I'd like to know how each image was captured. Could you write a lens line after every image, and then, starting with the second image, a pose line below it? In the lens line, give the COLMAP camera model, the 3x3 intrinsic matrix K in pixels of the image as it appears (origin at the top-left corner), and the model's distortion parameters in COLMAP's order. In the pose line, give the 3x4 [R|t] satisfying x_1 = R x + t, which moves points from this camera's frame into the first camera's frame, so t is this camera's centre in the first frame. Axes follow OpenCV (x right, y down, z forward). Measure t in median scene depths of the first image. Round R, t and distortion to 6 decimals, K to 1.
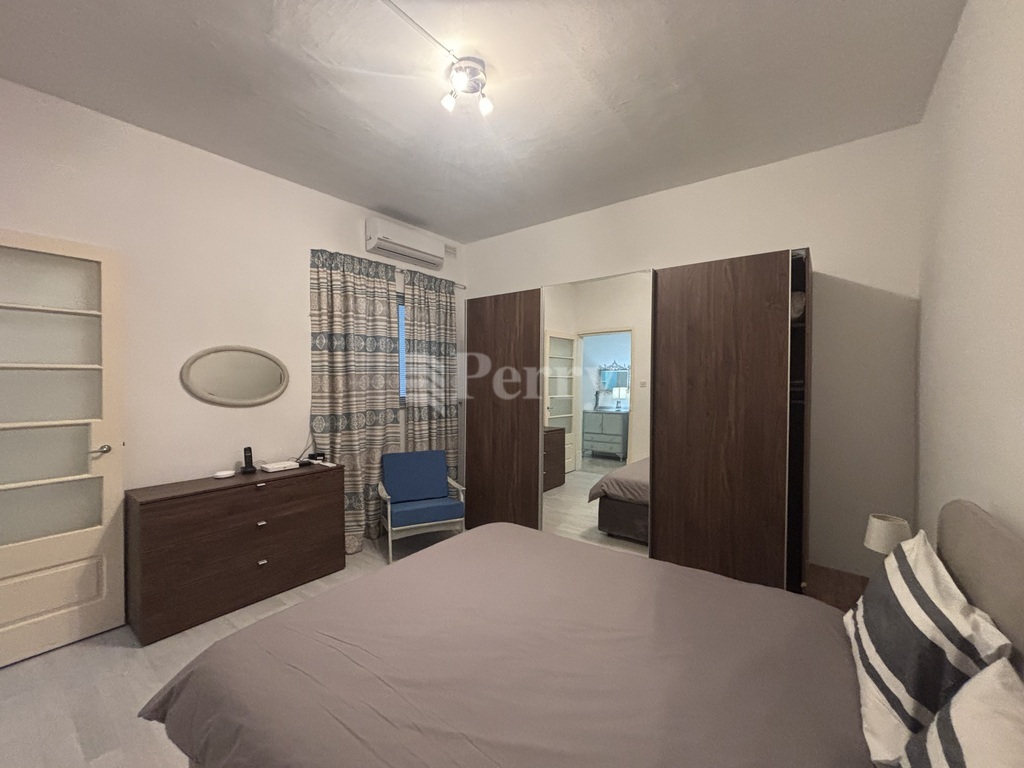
lens RADIAL K [[411.2, 0, 515.6], [0, 411.2, 381.7], [0, 0, 1]] dist [0.003337, 0.000148]
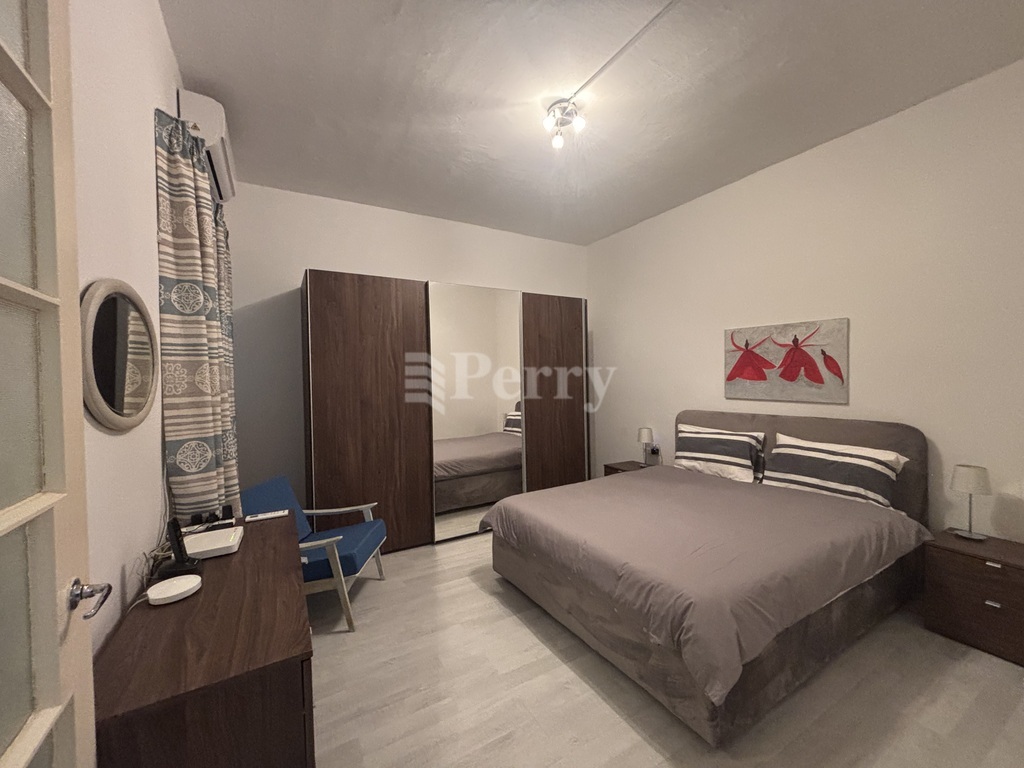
lens RADIAL K [[411.2, 0, 515.9], [0, 411.2, 384.6], [0, 0, 1]] dist [0.003337, 0.000148]
pose [[0.386617, -0.024671, 0.921910, -0.791138], [0.036483, 0.999269, 0.011441, 0.021172], [-0.921518, 0.029211, 0.387234, 0.415468]]
